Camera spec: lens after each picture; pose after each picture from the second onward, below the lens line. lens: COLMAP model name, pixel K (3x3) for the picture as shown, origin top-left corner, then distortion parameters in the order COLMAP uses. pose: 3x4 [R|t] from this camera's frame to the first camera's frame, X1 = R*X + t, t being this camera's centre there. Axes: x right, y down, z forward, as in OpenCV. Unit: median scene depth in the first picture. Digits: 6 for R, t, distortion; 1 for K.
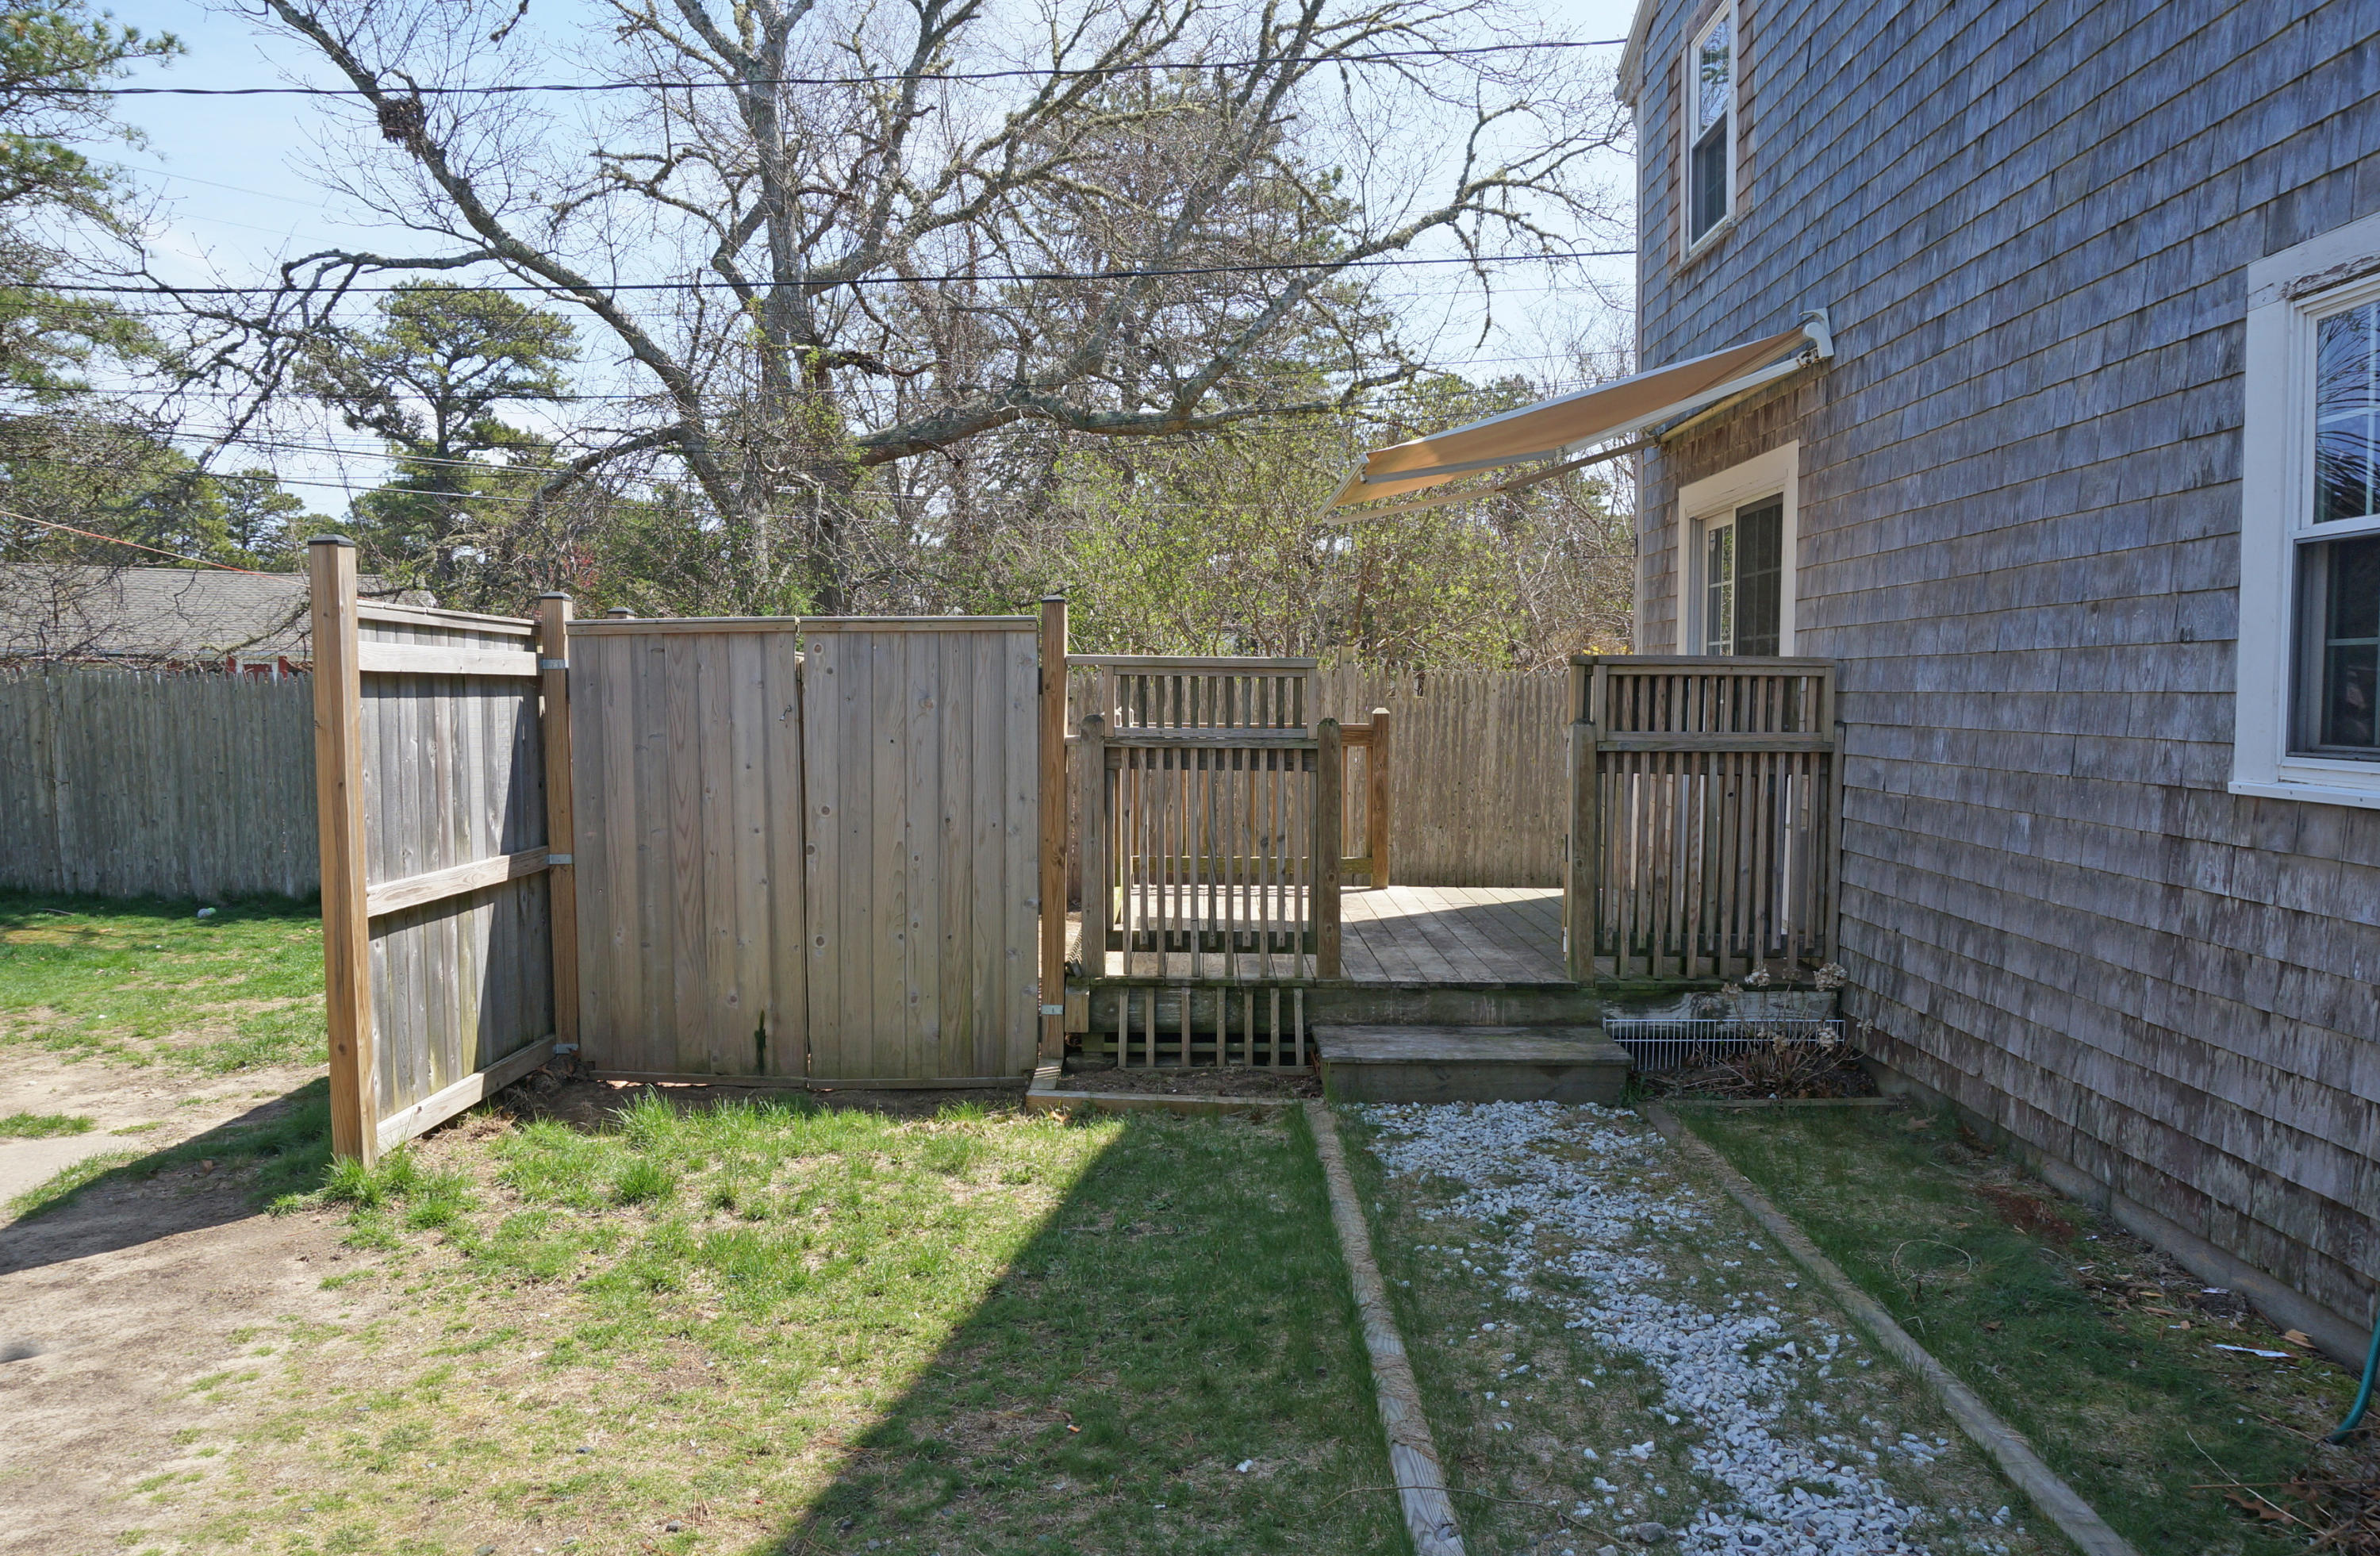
lens RADIAL K [[1634.5, 0, 1190.0], [0, 1634.5, 778.0], [0, 0, 1]] dist [-0.056469, 0.025983]
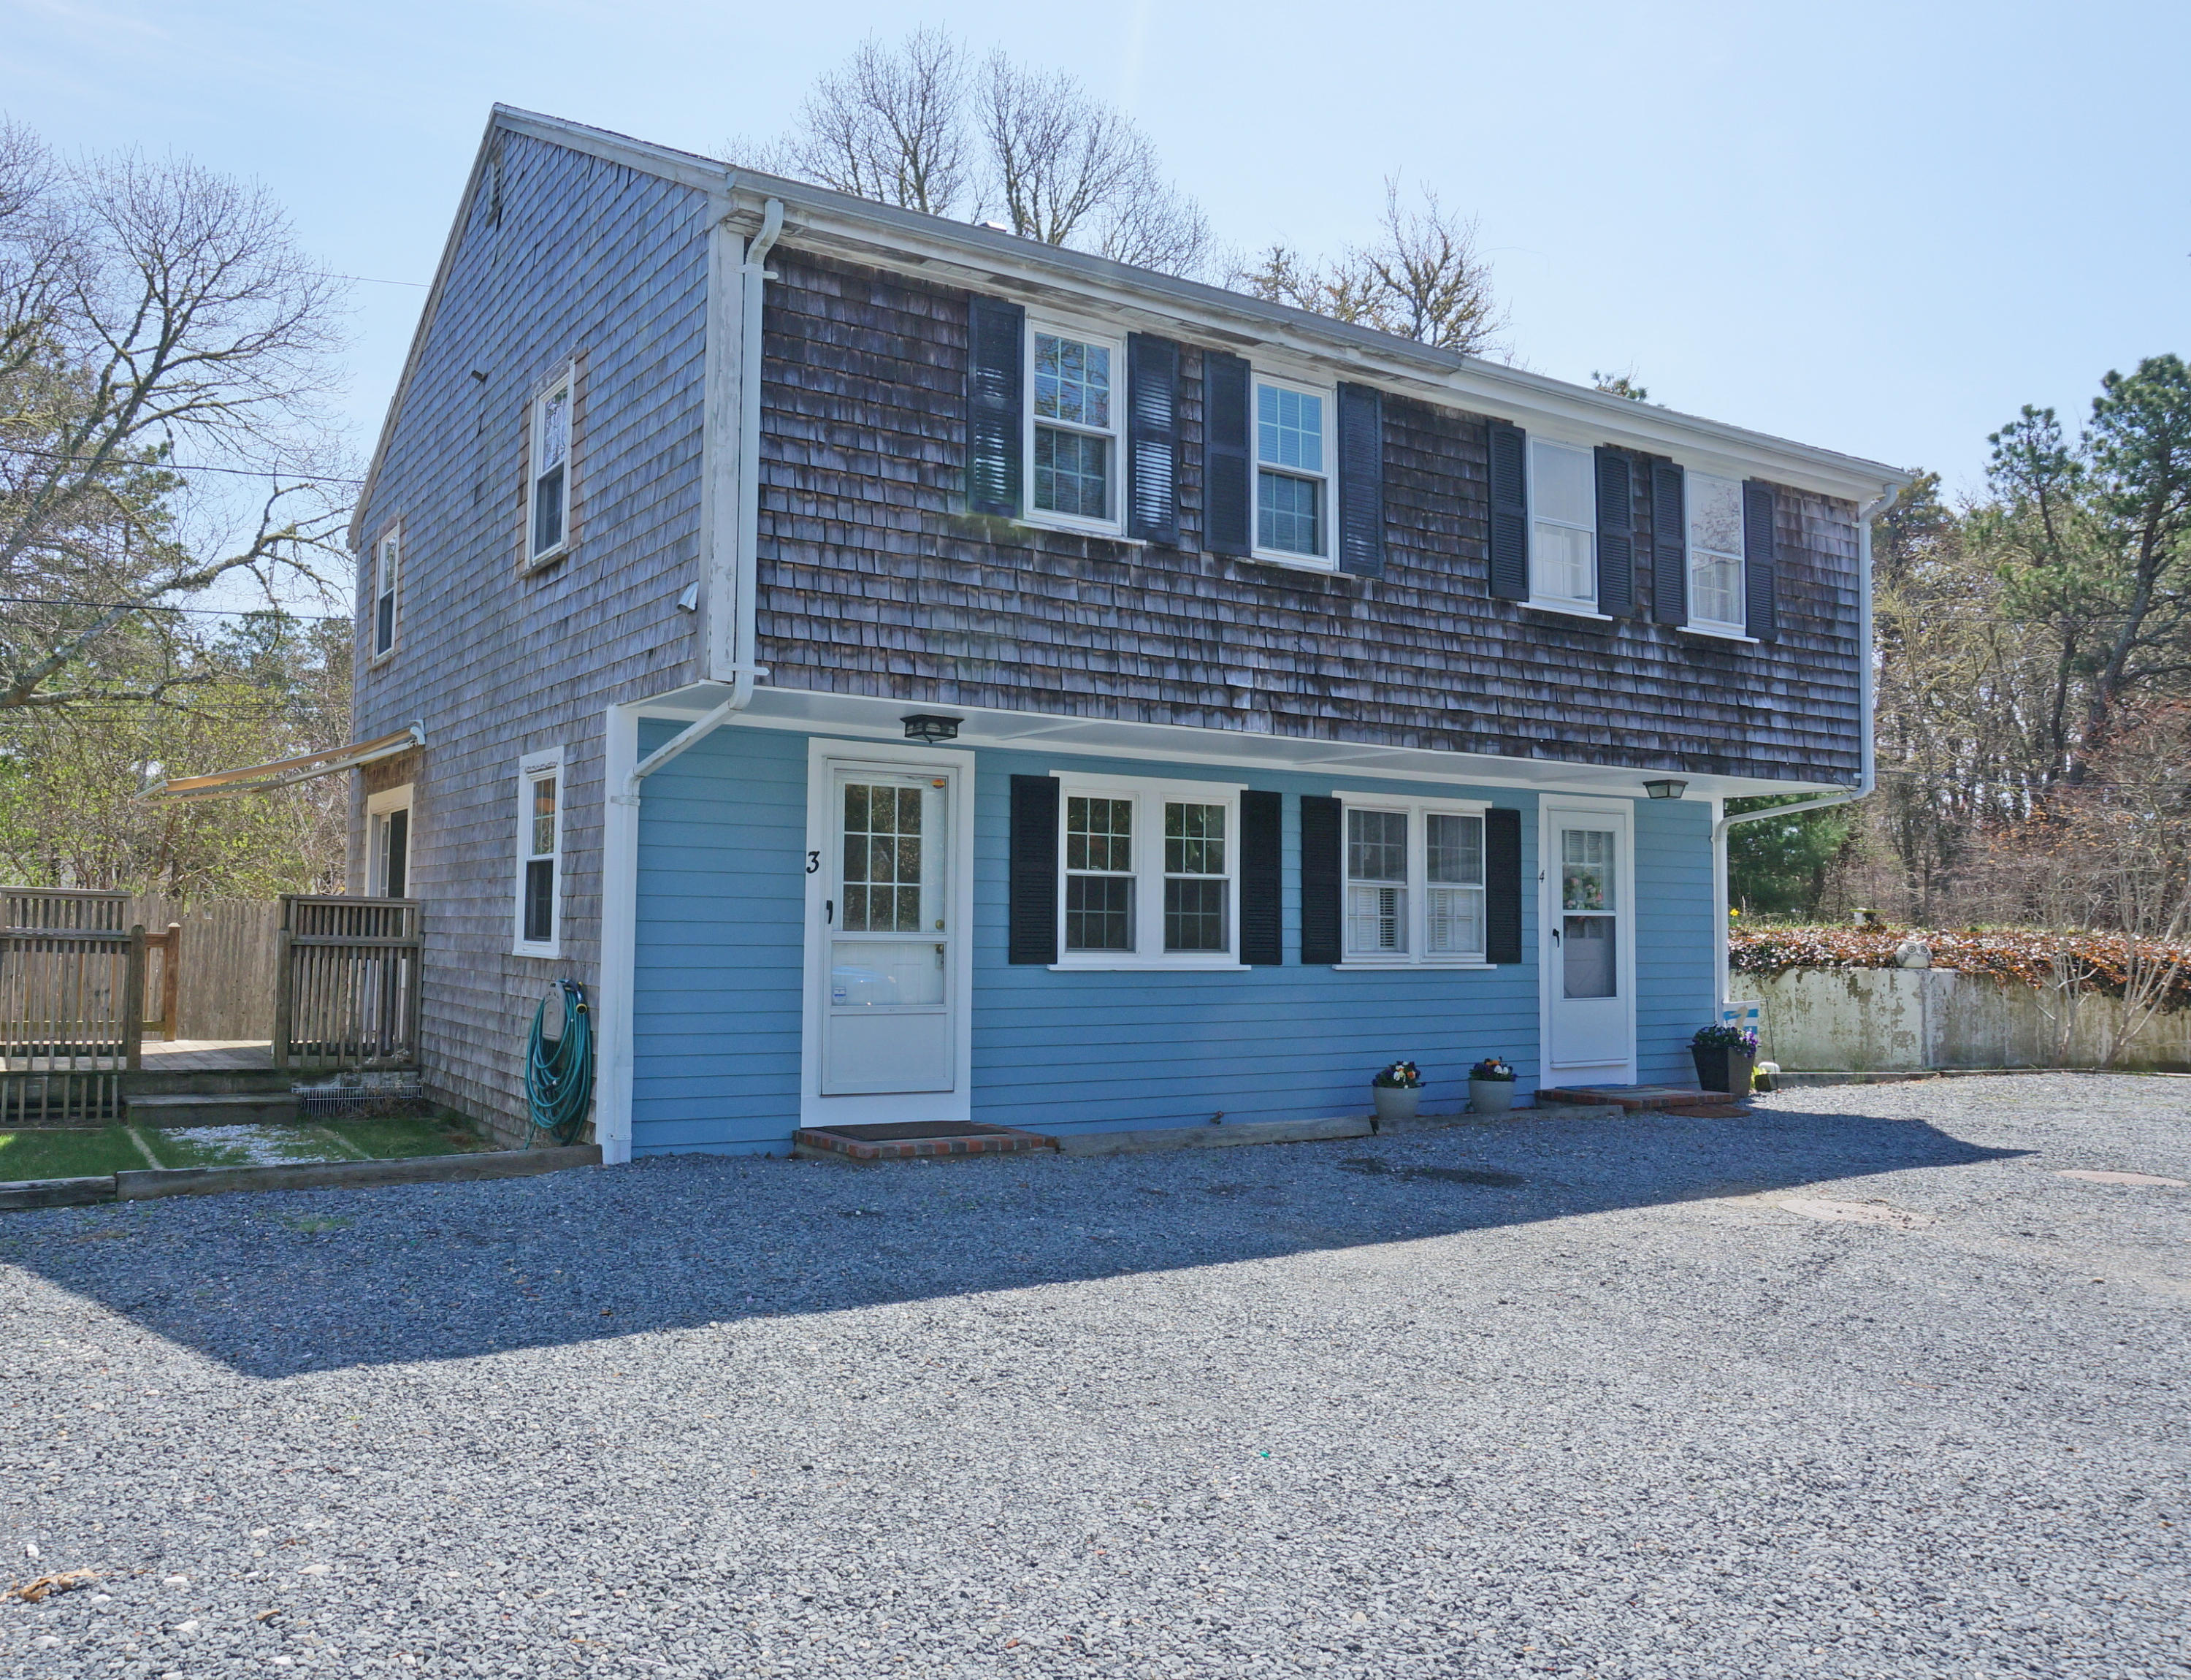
lens RADIAL K [[1695.7, 0, 890.4], [0, 1695.7, 849.6], [0, 0, 1]] dist [-0.013014, -0.004098]
pose [[0.876222, 0.038154, 0.480395, -0.089061], [0.009047, 0.995383, -0.095557, 0.067455], [-0.481822, 0.088075, 0.871831, -1.058625]]
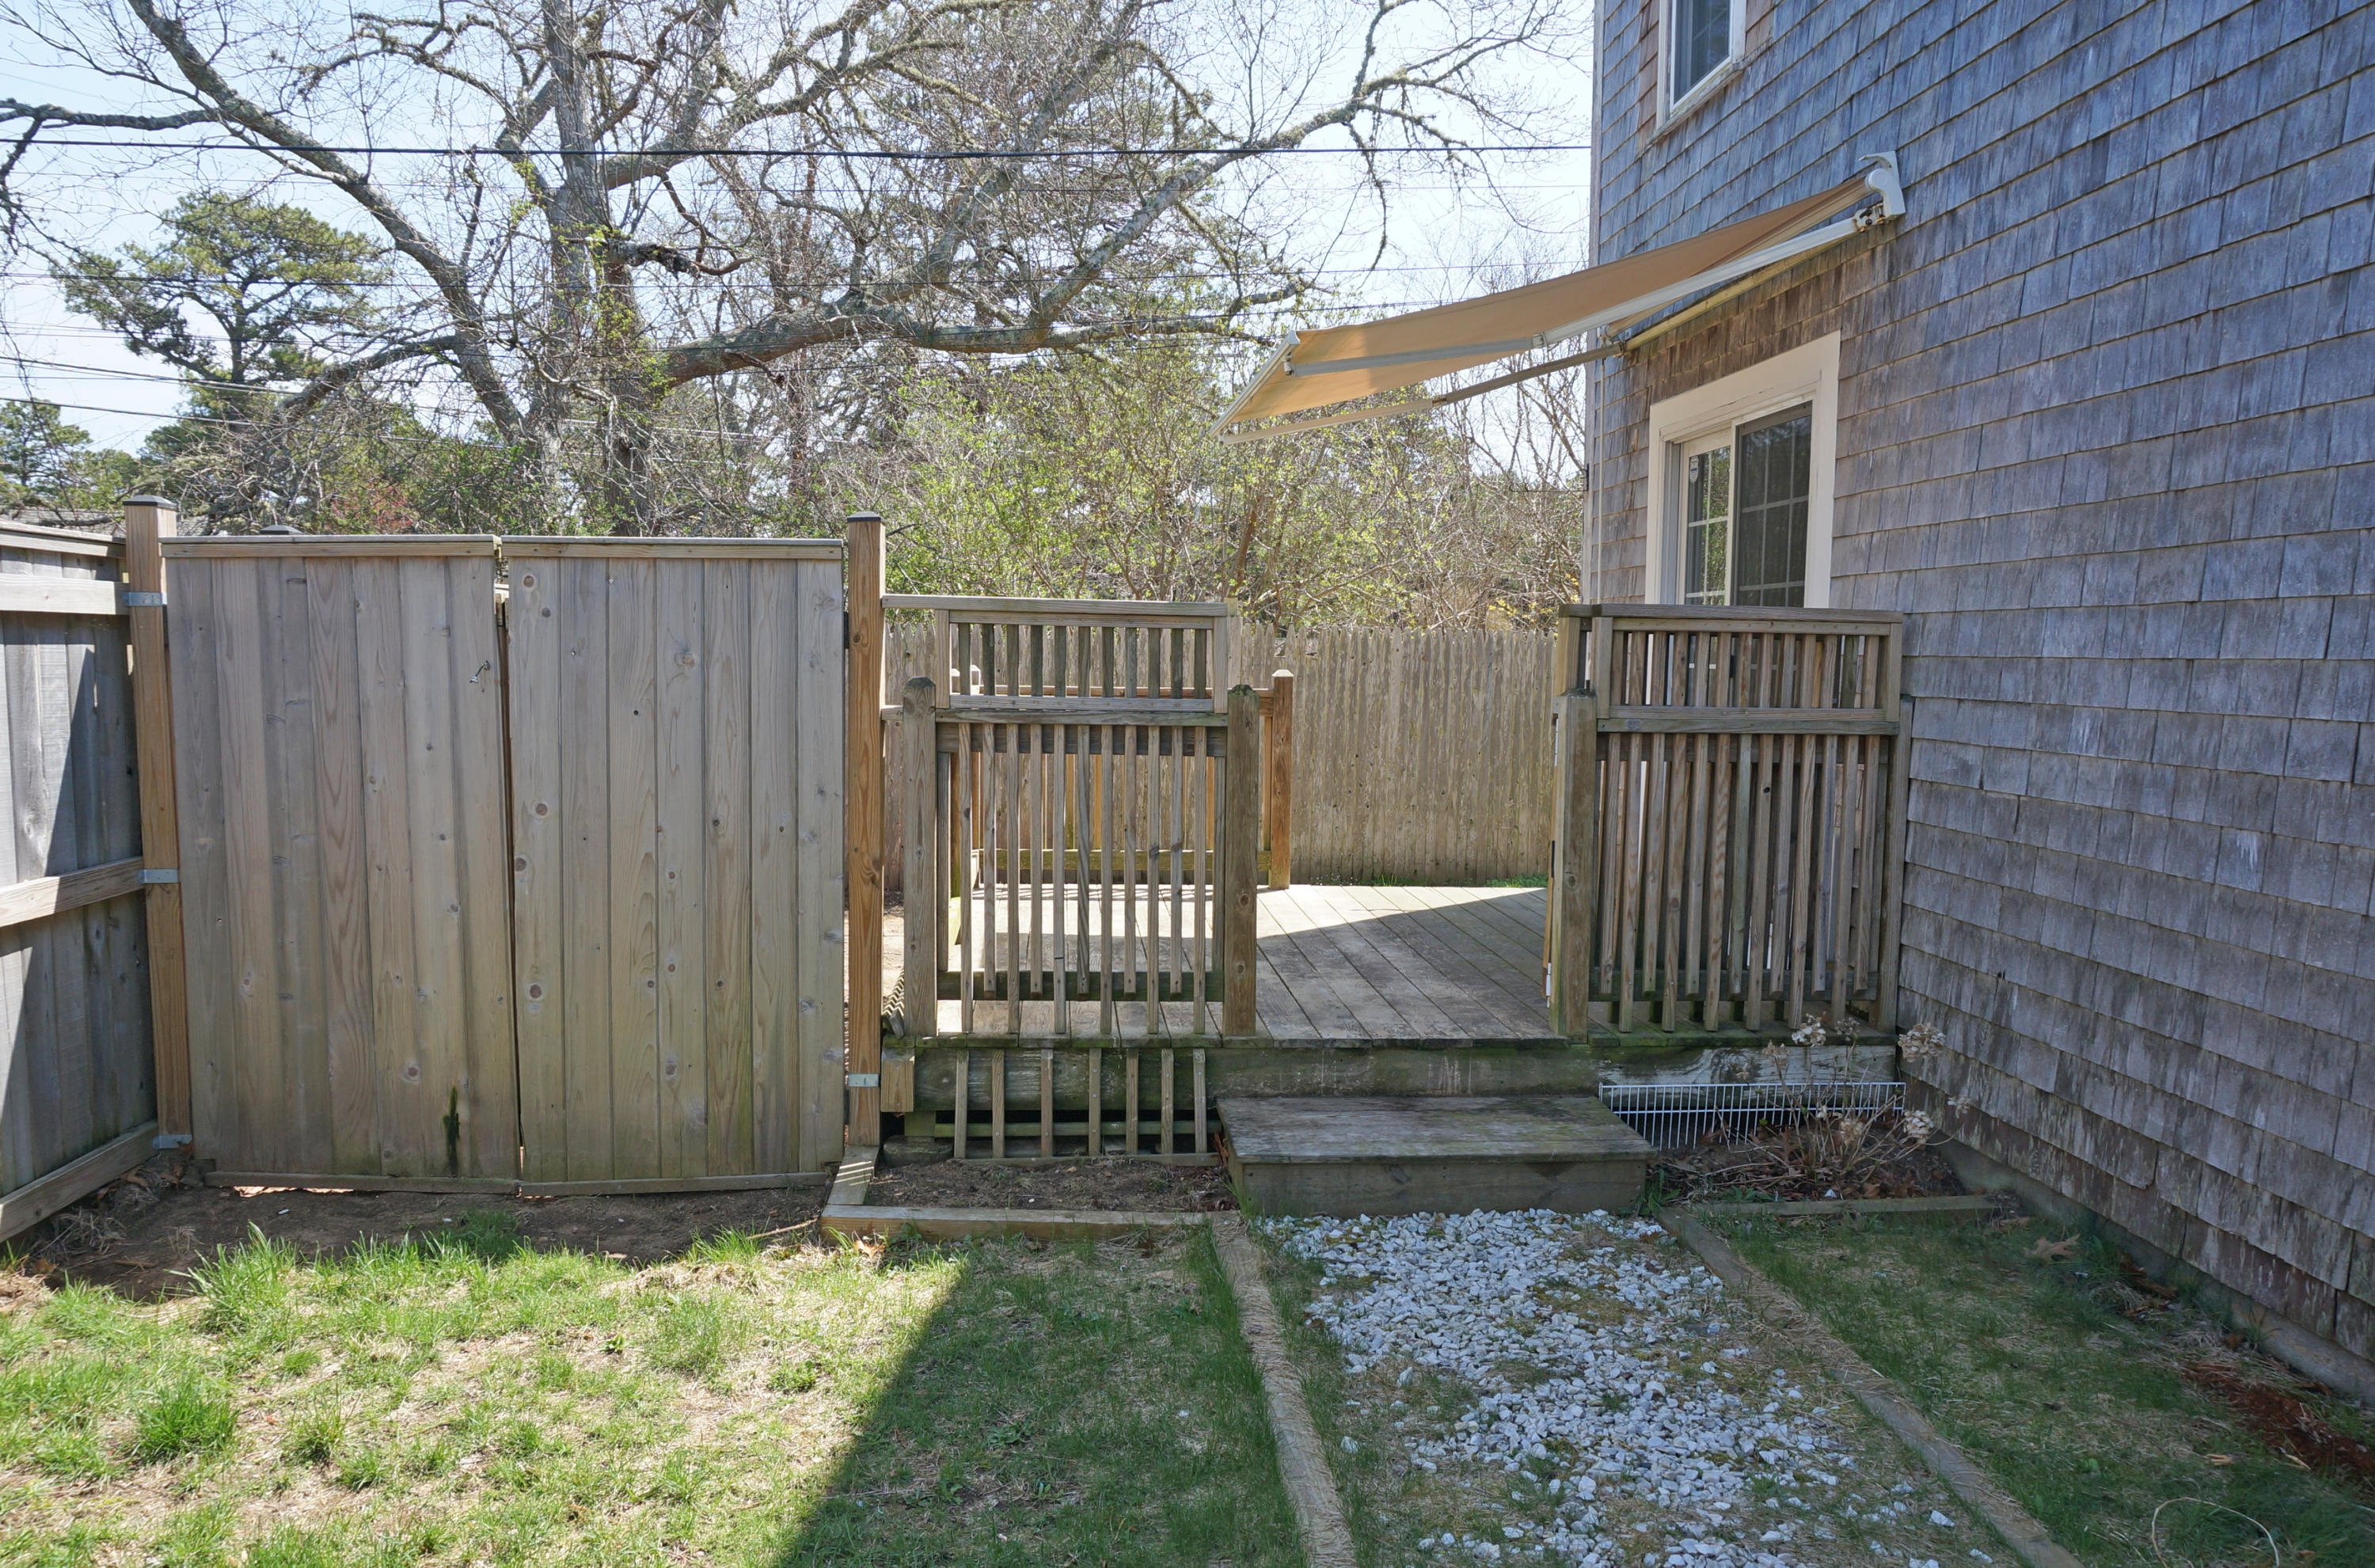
lens RADIAL K [[1626.9, 0, 1179.7], [0, 1626.9, 776.3], [0, 0, 1]] dist [-0.046892, 0.033724]
pose [[0.996621, 0.003639, 0.082060, -0.003476], [-0.005670, 0.999683, 0.024540, -0.013132], [-0.081944, -0.024922, 0.996325, 0.268435]]
